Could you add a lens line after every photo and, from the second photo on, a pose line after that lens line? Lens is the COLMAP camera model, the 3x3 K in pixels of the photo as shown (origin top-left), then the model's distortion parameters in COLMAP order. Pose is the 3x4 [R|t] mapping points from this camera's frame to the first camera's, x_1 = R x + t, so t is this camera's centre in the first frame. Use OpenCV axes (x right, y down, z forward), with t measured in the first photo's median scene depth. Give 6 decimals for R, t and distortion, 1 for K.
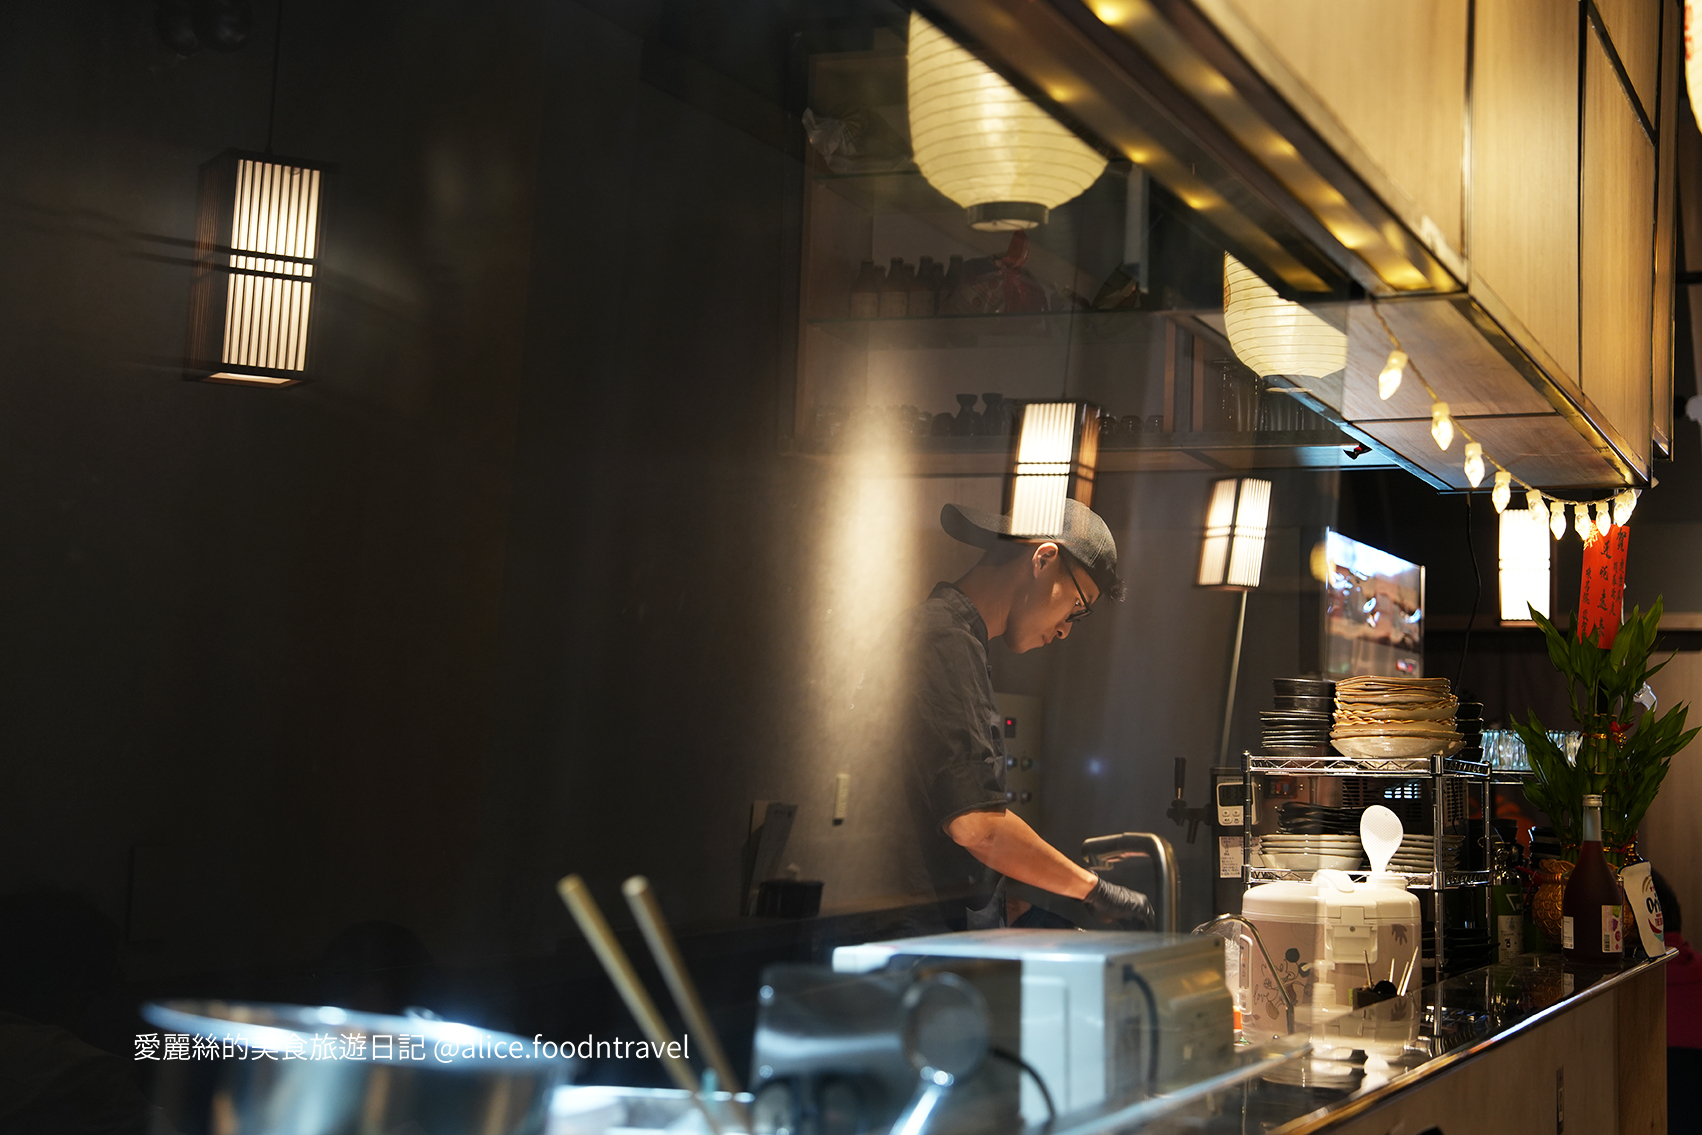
lens RADIAL K [[2803.6, 0, 851.0], [0, 2803.6, 567.5], [0, 0, 1]] dist [0.290141, 0.013326]
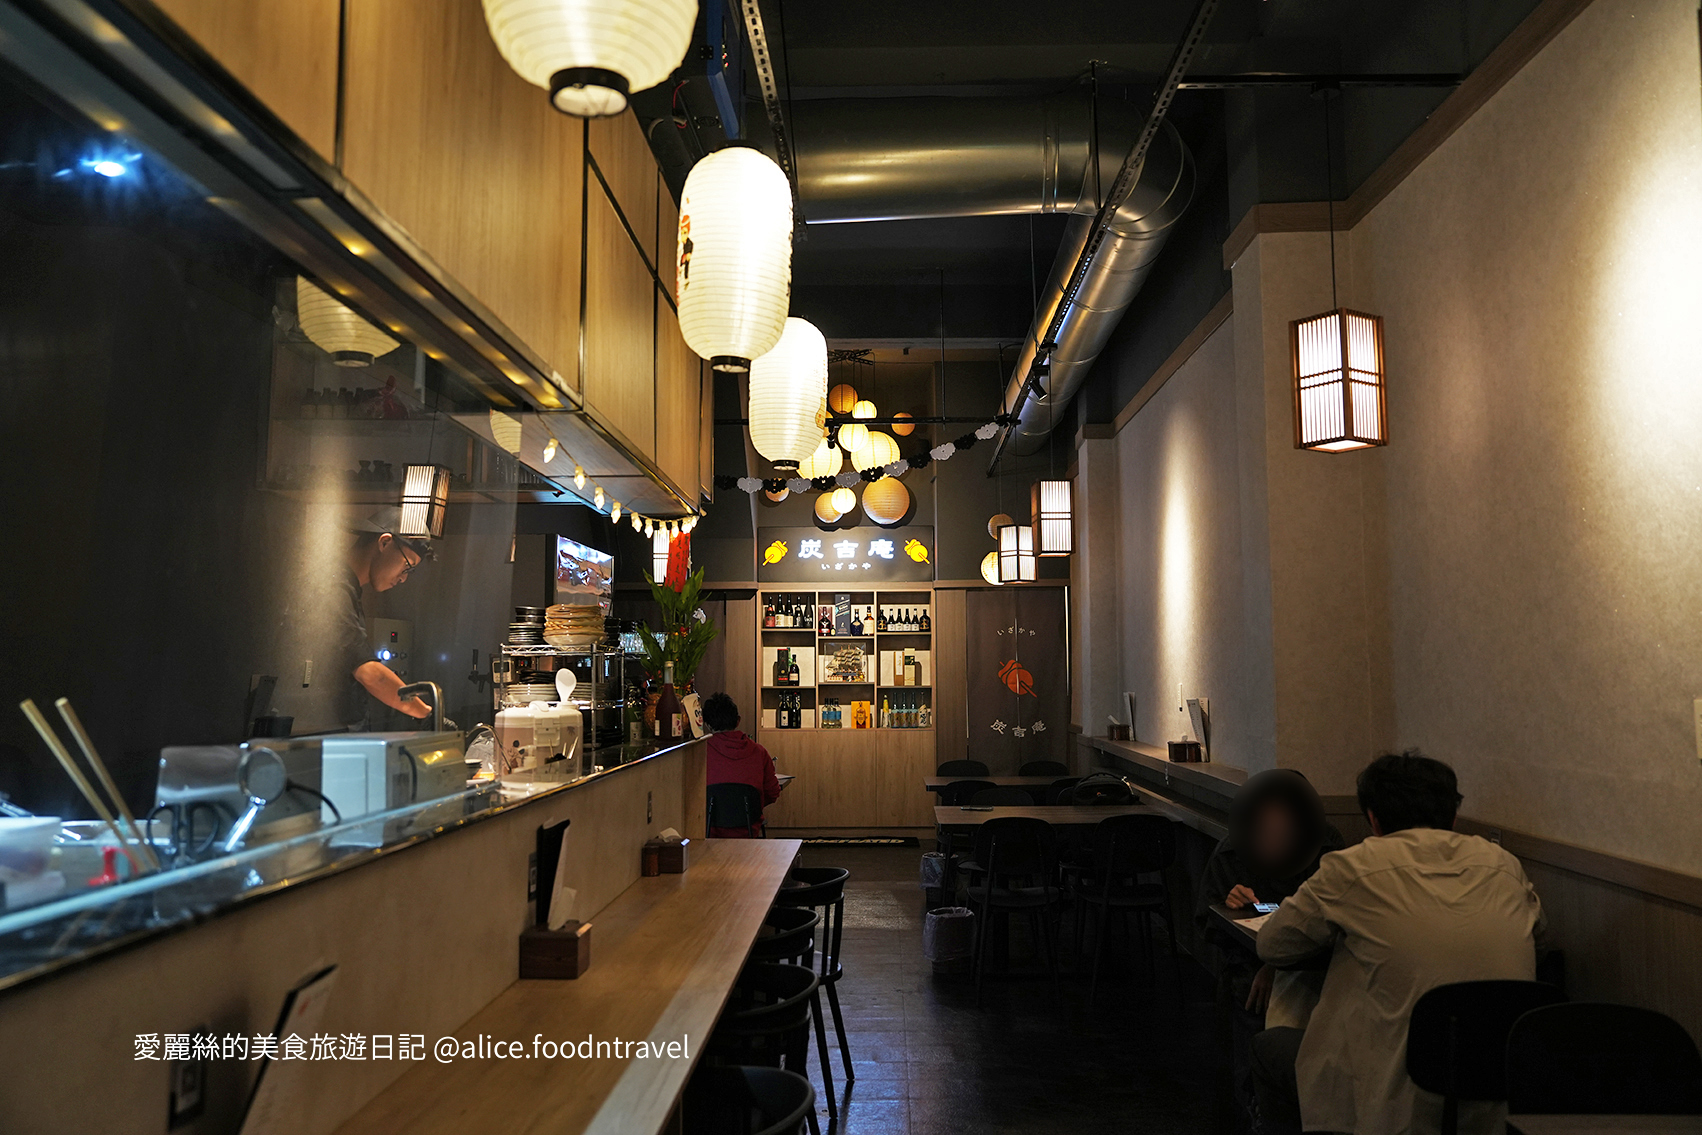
lens RADIAL K [[1411.6, 0, 851.0], [0, 1411.6, 567.5], [0, 0, 1]] dist [-0.001383, 0.005153]
pose [[0.940423, 0.005659, 0.339960, 0.035240], [-0.006931, 0.999973, 0.002529, 0.007795], [-0.339937, -0.004734, 0.940436, -0.012002]]
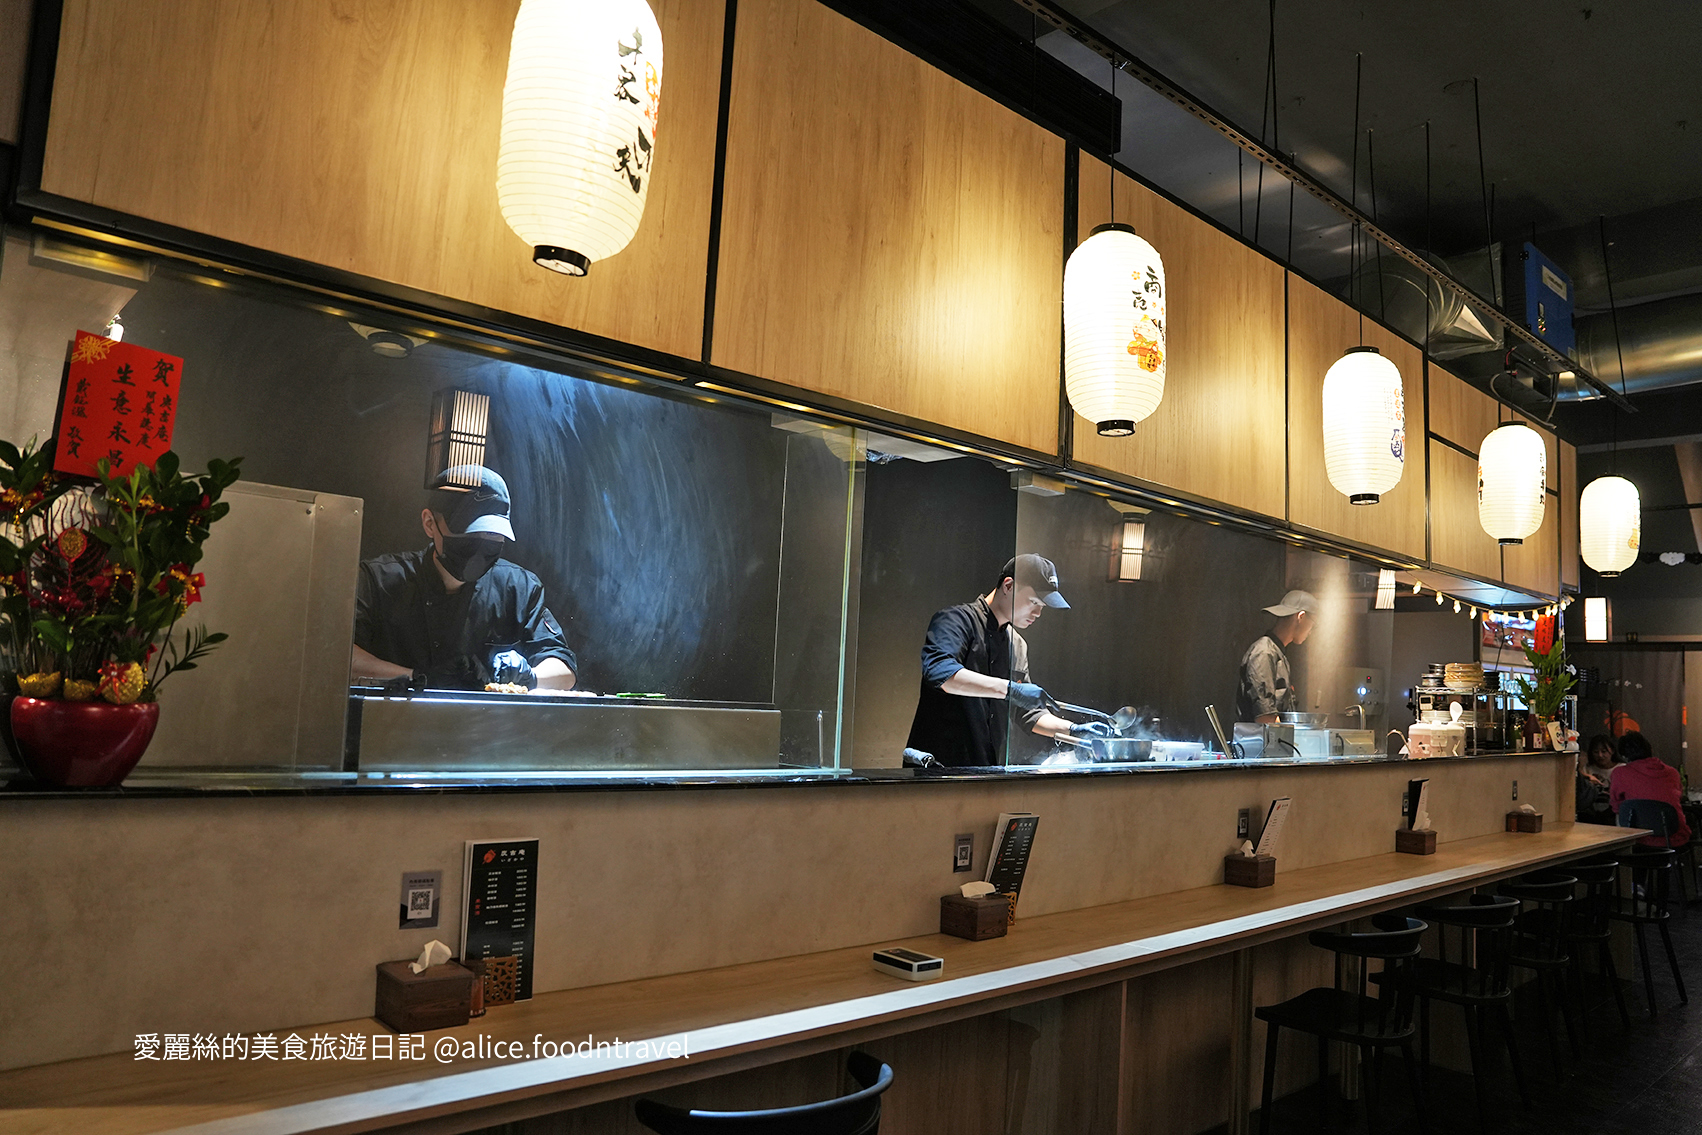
lens RADIAL K [[1201.2, 0, 851.0], [0, 1201.2, 567.5], [0, 0, 1]] dist [-0.167015, 0.118907]
pose [[0.912047, -0.016812, -0.409742, 0.094139], [0.002356, 0.999358, -0.035760, -0.028377], [0.410080, 0.031649, 0.911500, -0.545612]]
